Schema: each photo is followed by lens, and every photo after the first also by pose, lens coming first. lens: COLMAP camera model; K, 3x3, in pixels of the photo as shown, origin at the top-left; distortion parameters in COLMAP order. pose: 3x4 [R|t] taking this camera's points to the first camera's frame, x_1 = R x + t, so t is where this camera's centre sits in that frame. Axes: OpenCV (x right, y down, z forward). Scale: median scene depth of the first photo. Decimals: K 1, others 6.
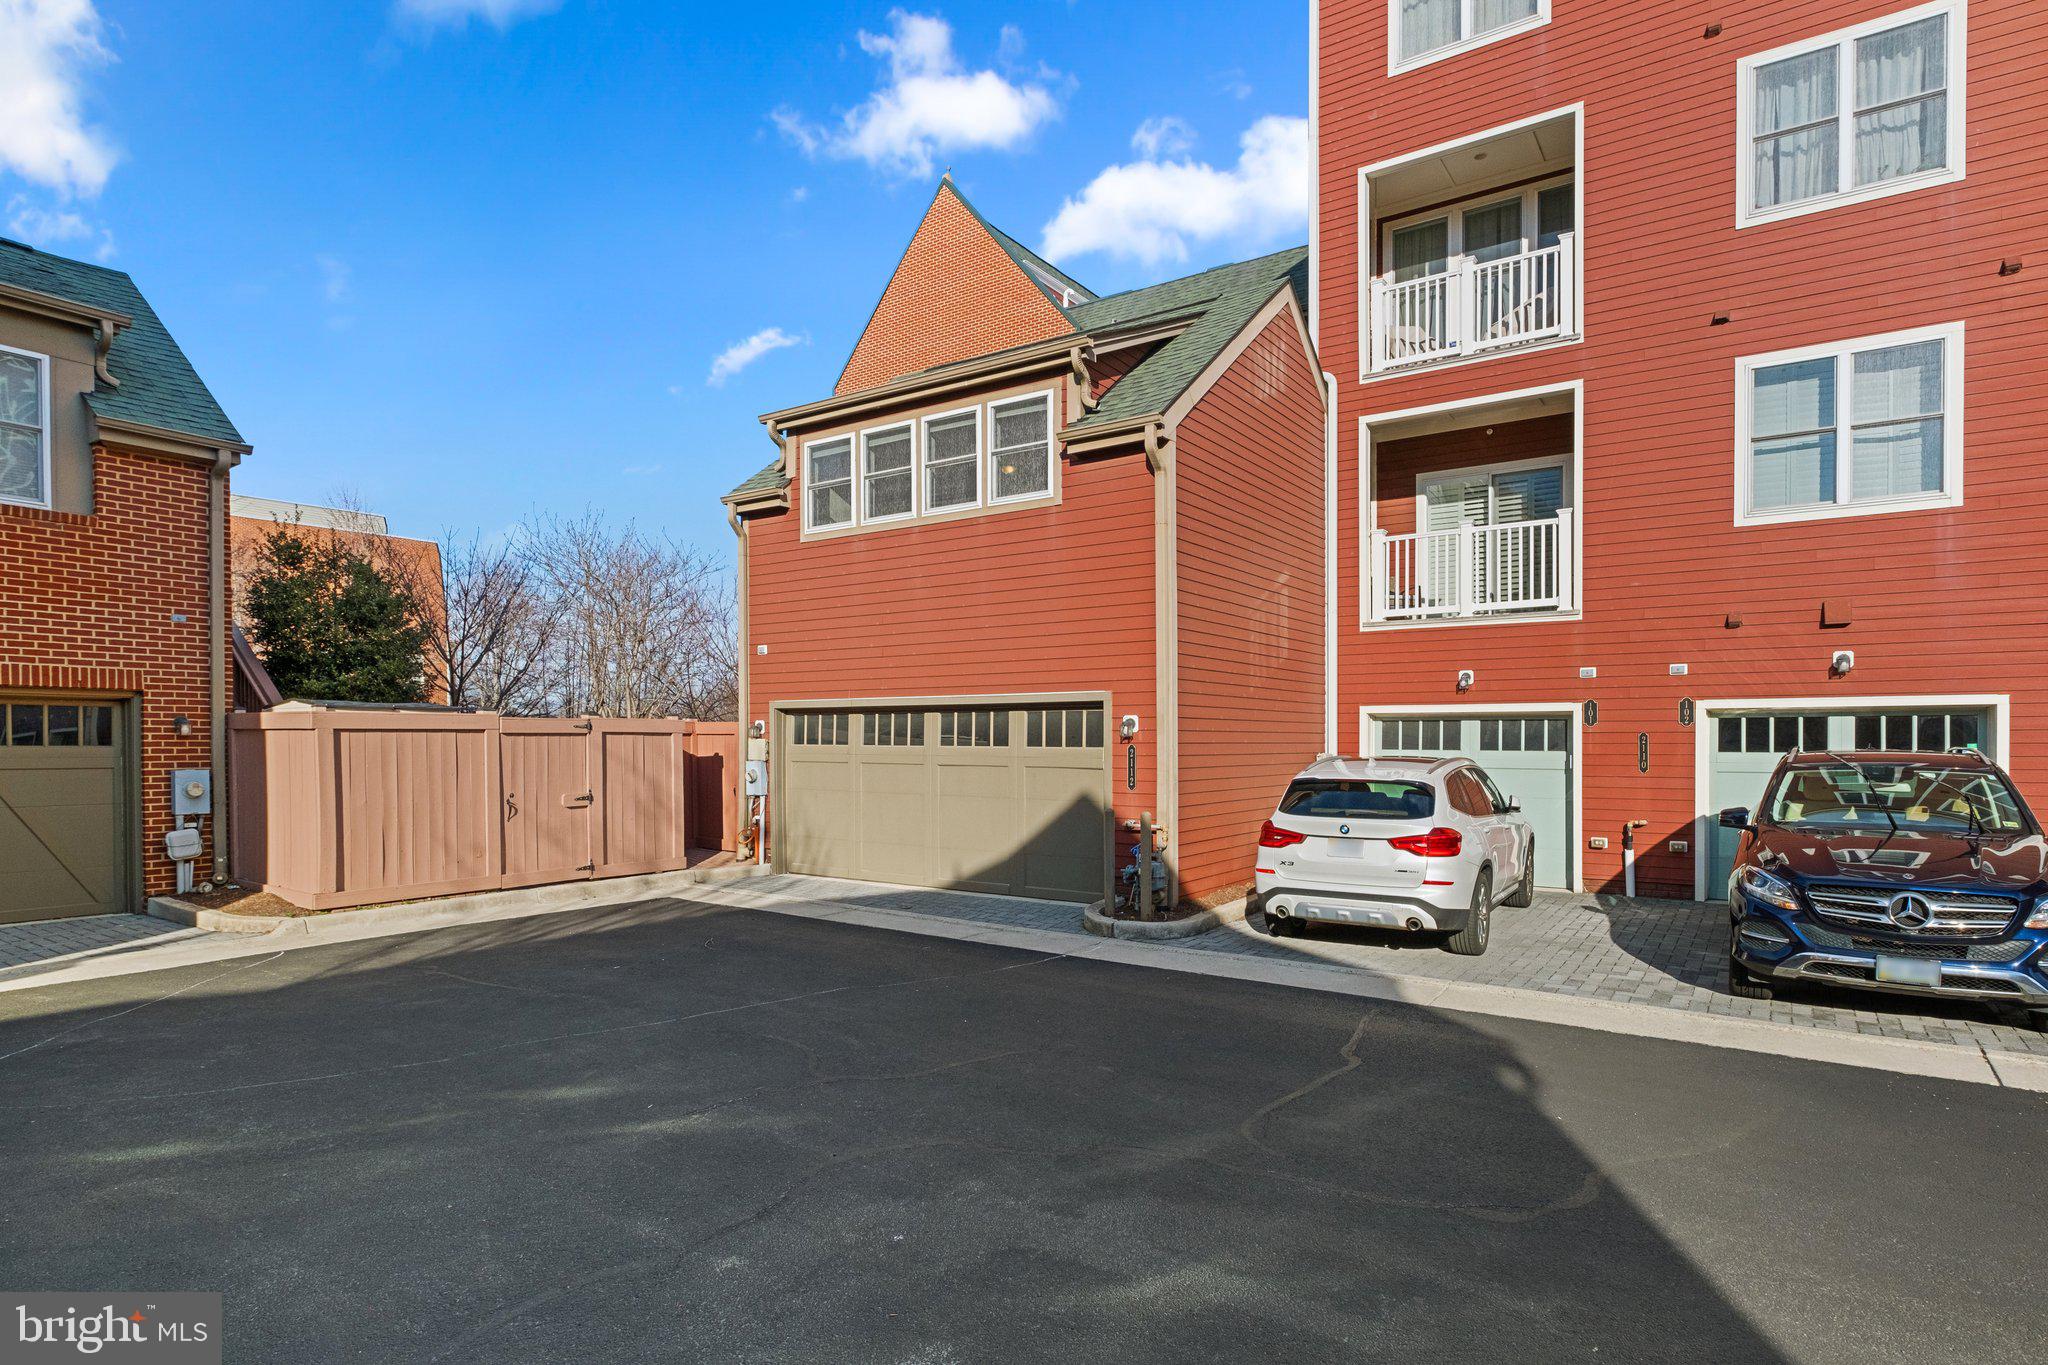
lens RADIAL K [[1073.3, 0, 1025.4], [0, 1073.3, 747.7], [0, 0, 1]] dist [0.002049, -0.000460]
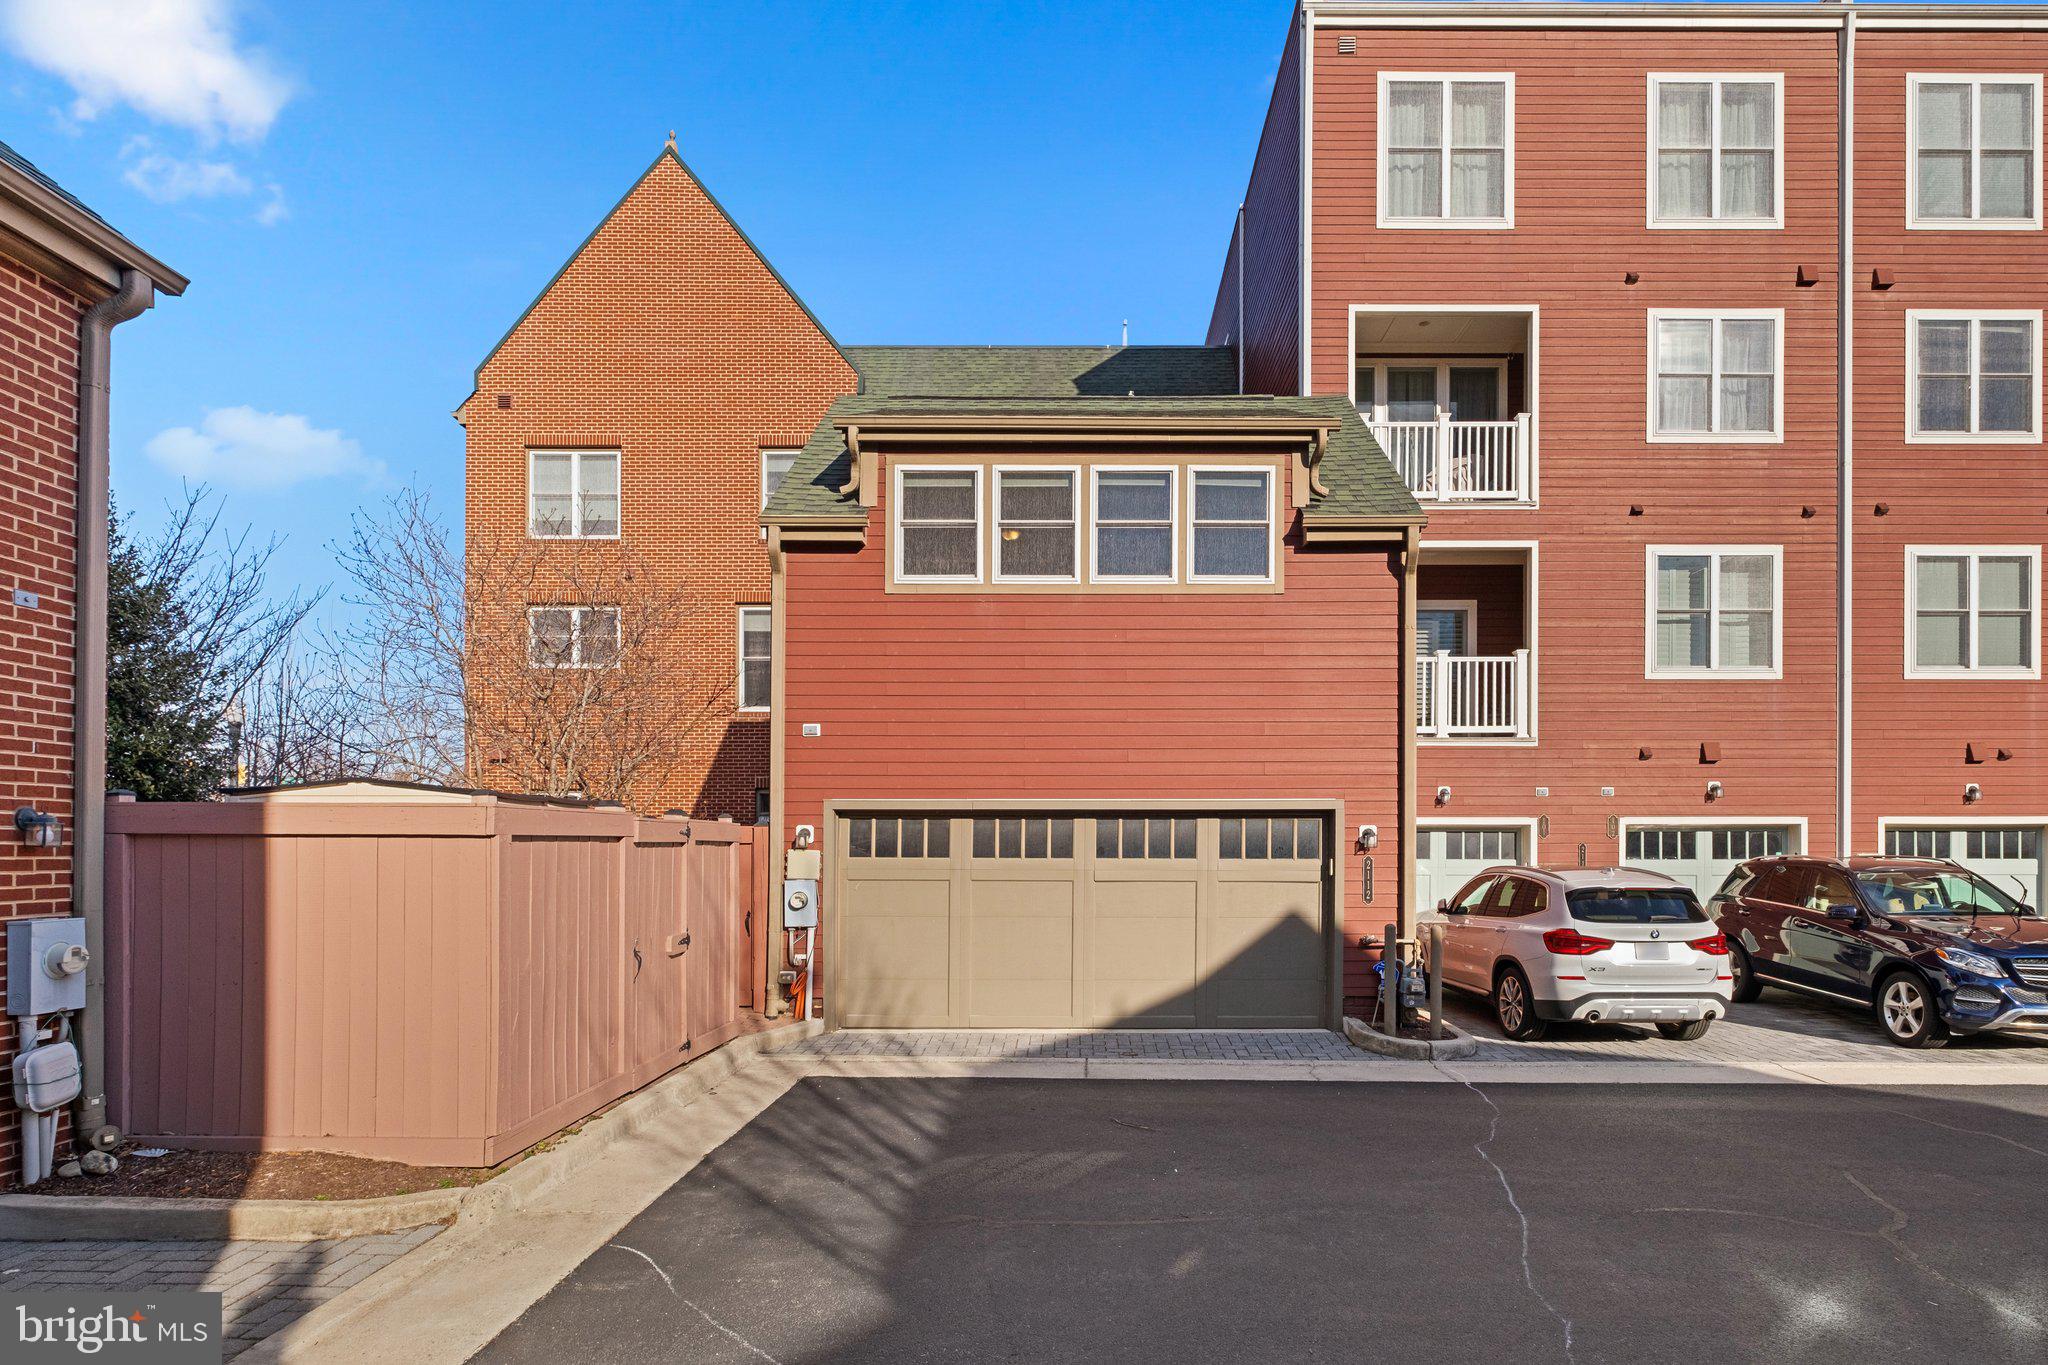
lens RADIAL K [[1141.1, 0, 1027.5], [0, 1141.1, 835.1], [0, 0, 1]] dist [0.002968, 0.000165]
pose [[0.821783, 0.005513, 0.569774, -0.645499], [0.004775, 0.999851, -0.016561, -0.005444], [-0.569781, 0.016330, 0.821634, 0.304249]]
